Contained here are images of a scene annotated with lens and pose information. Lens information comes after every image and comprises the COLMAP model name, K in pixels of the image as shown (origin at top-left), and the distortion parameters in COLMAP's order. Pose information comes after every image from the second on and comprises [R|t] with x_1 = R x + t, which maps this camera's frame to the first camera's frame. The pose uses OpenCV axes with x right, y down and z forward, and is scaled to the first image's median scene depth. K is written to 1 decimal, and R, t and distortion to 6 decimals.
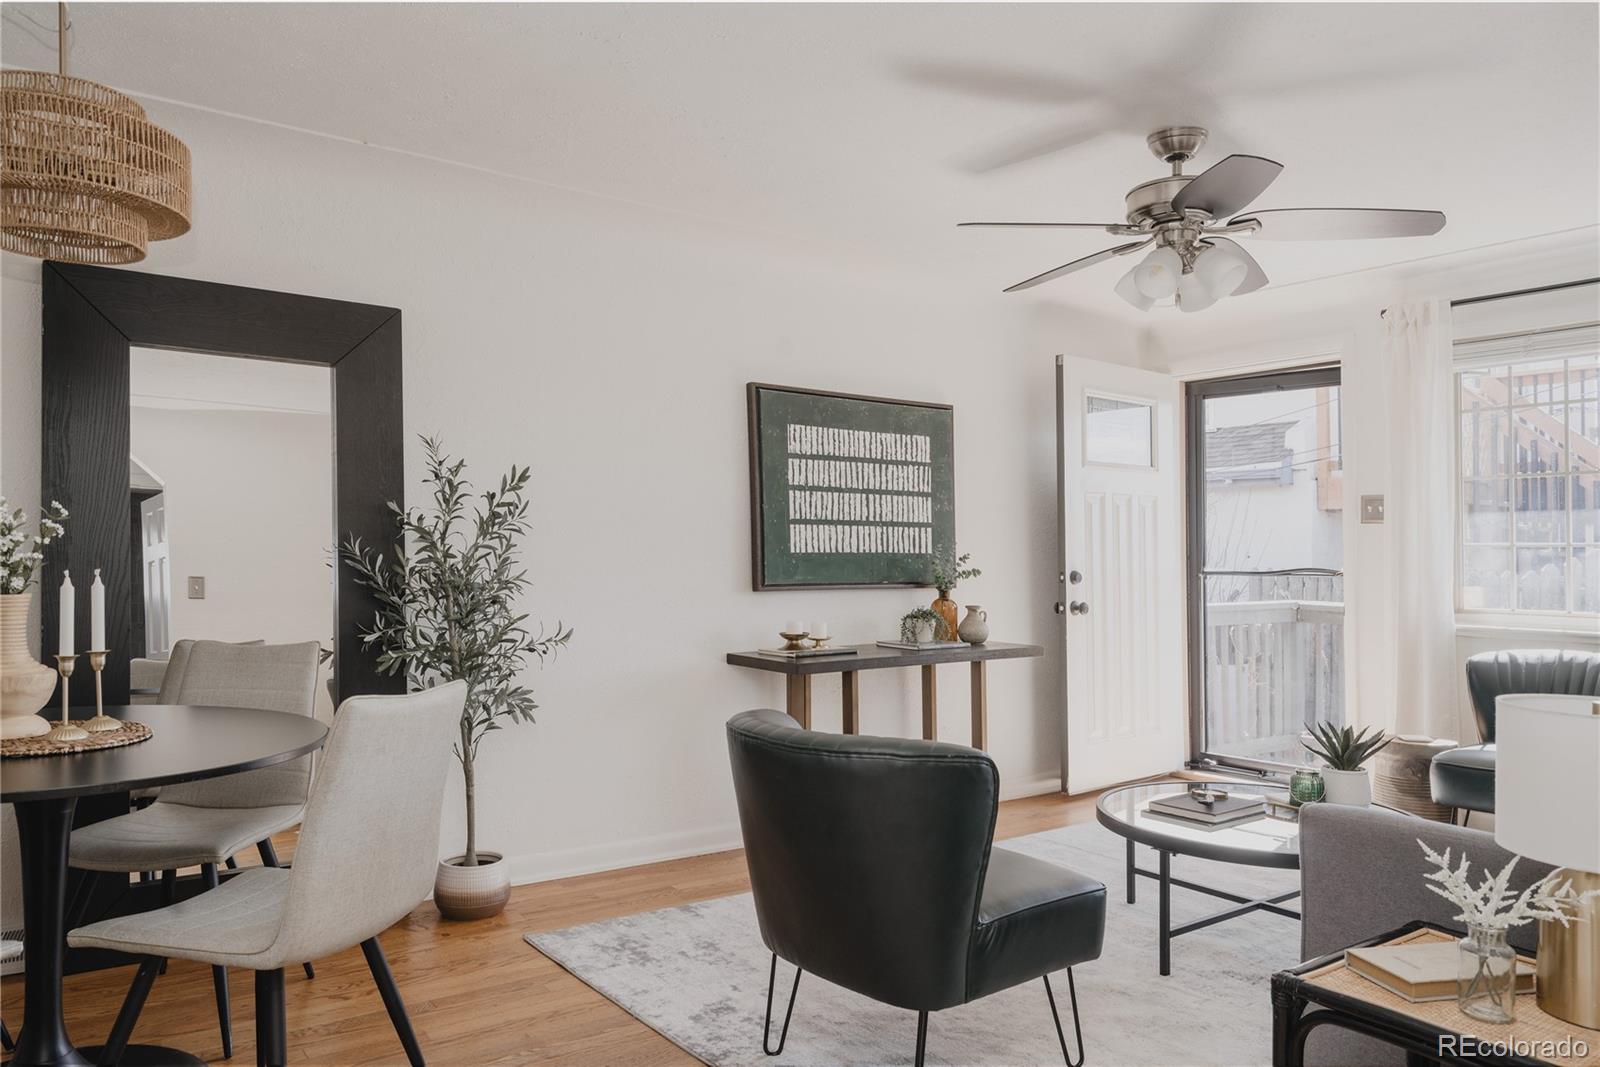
lens RADIAL K [[1144.0, 0, 799.2], [0, 1144.0, 538.7], [0, 0, 1]] dist [0.002287, 0.000895]
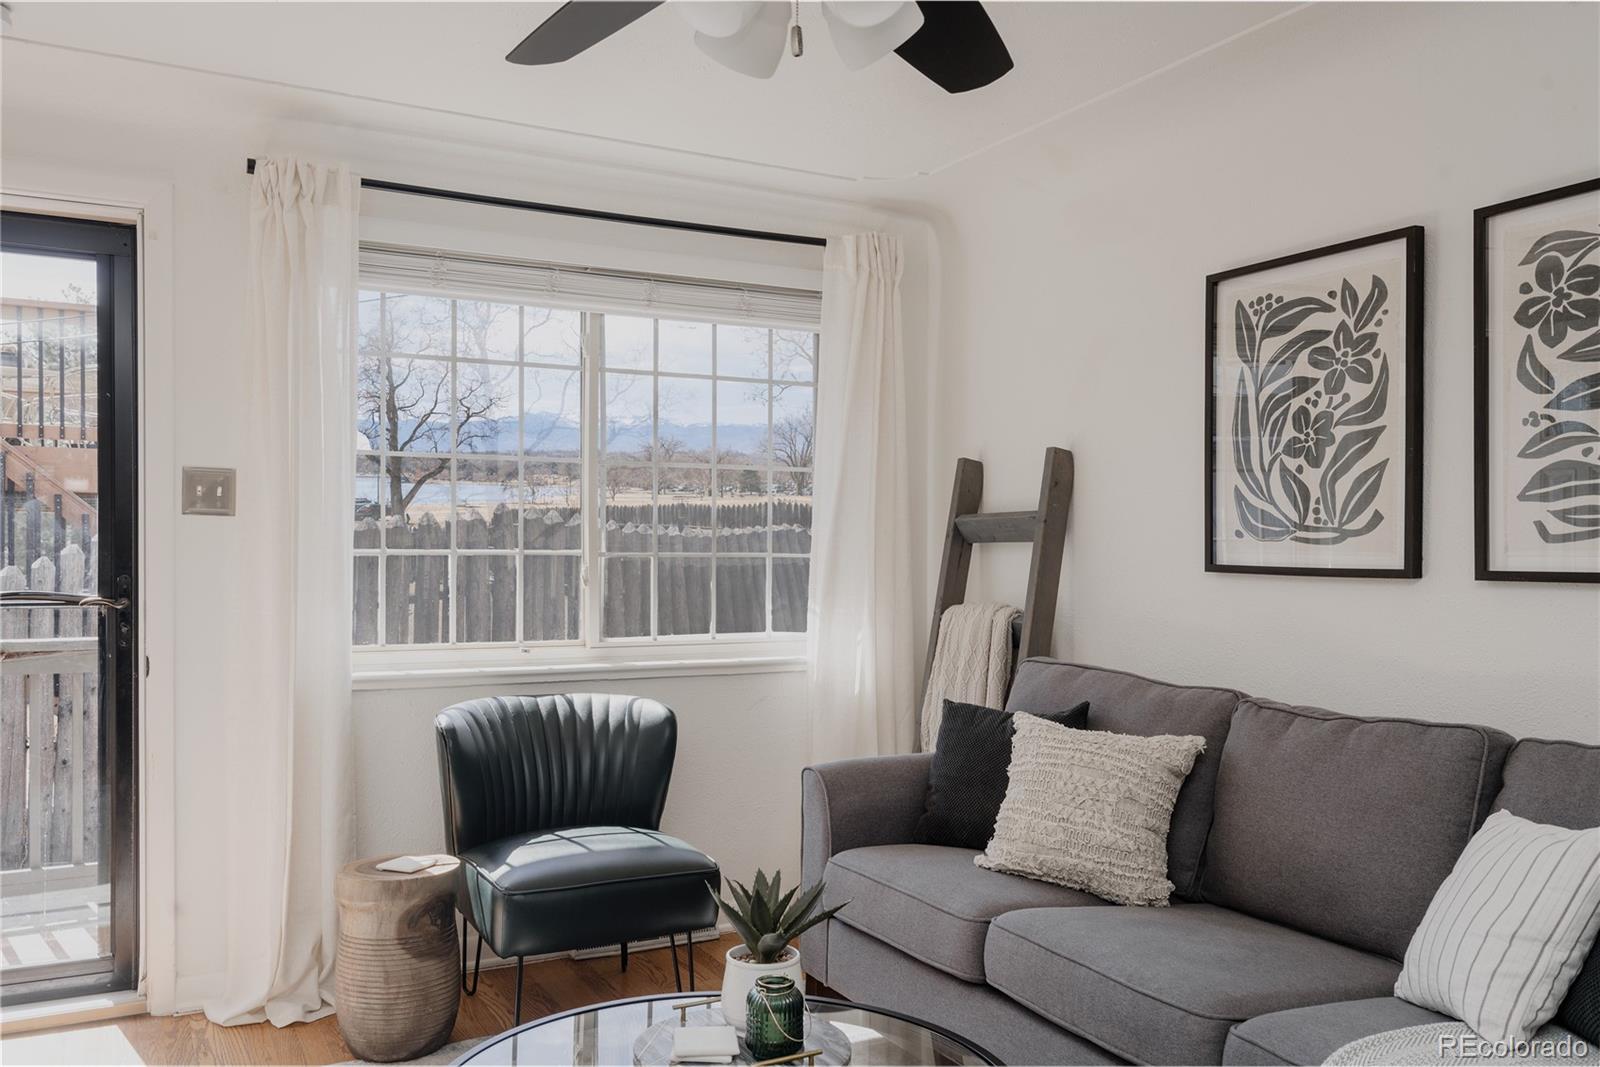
lens RADIAL K [[1297.7, 0, 805.6], [0, 1297.7, 547.7], [0, 0, 1]] dist [0.003928, -0.000437]
pose [[0.154182, -0.008705, 0.988004, -0.119451], [-0.018663, 0.999757, 0.011721, -0.010886], [-0.987866, -0.020246, 0.153983, 0.621717]]
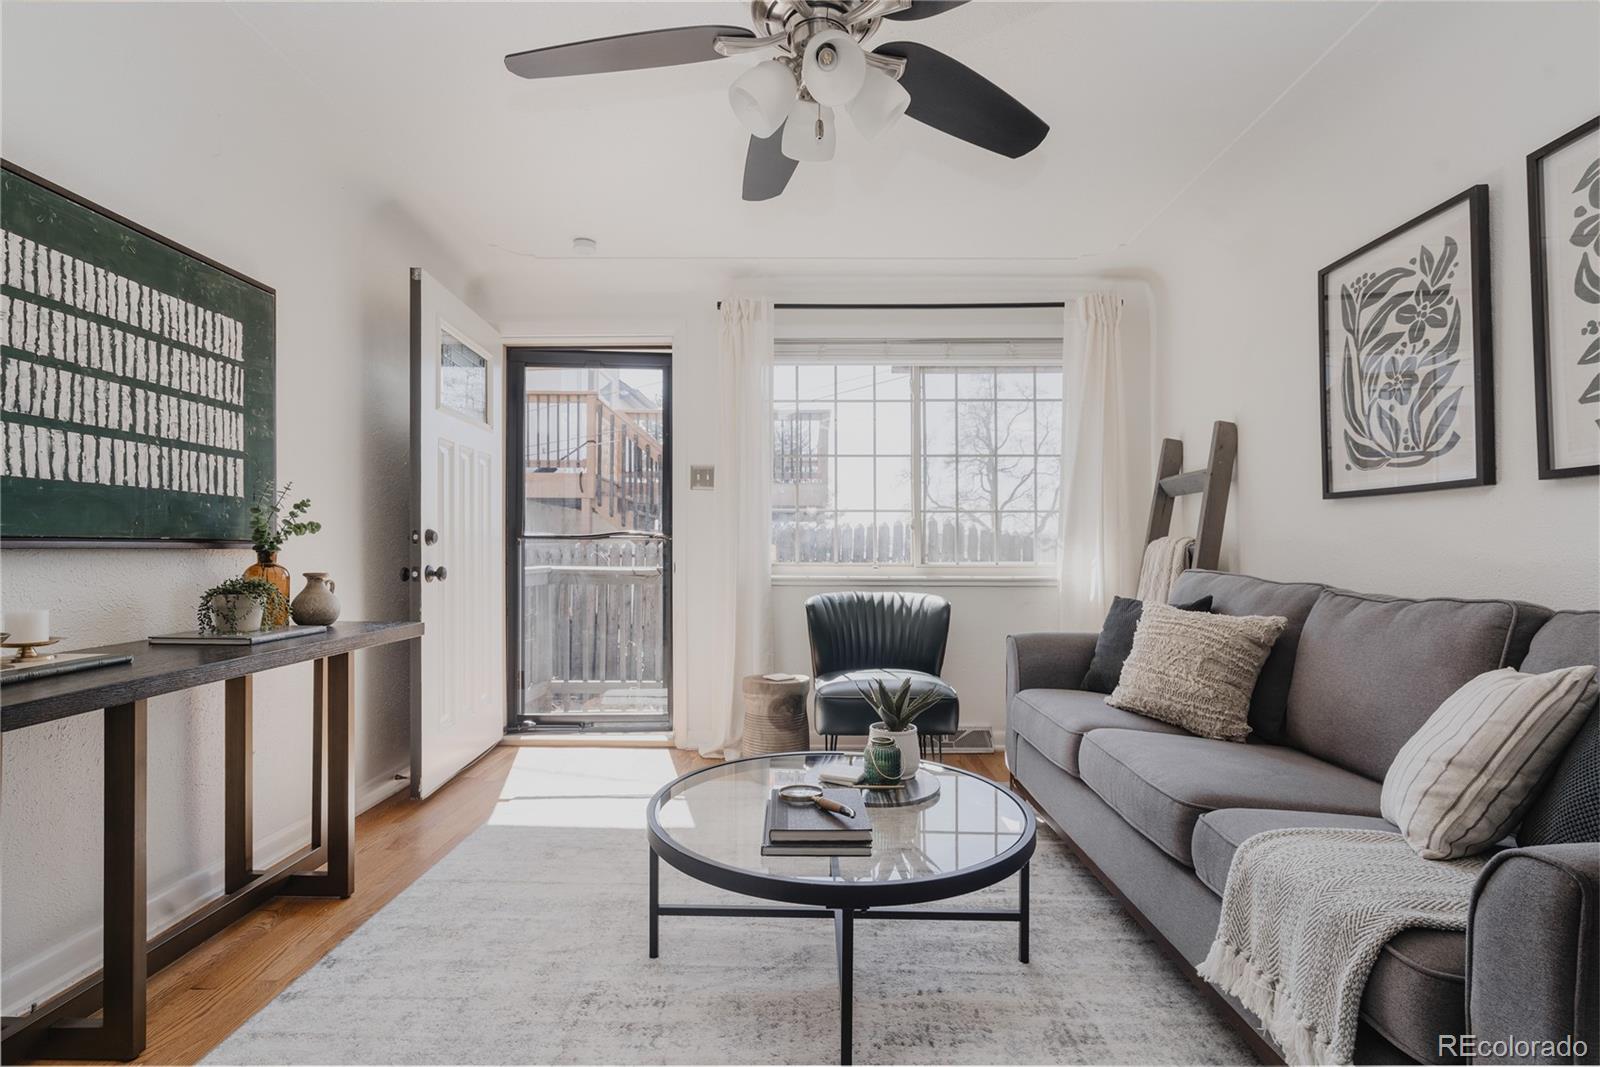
lens RADIAL K [[763.7, 0, 799.8], [0, 763.7, 527.9], [0, 0, 1]] dist [-0.001410, 0.000439]
pose [[0.615972, 0.015360, 0.787618, -0.036266], [-0.009347, 0.999882, -0.012190, 0.034216], [-0.787712, 0.000147, 0.616043, 0.481140]]
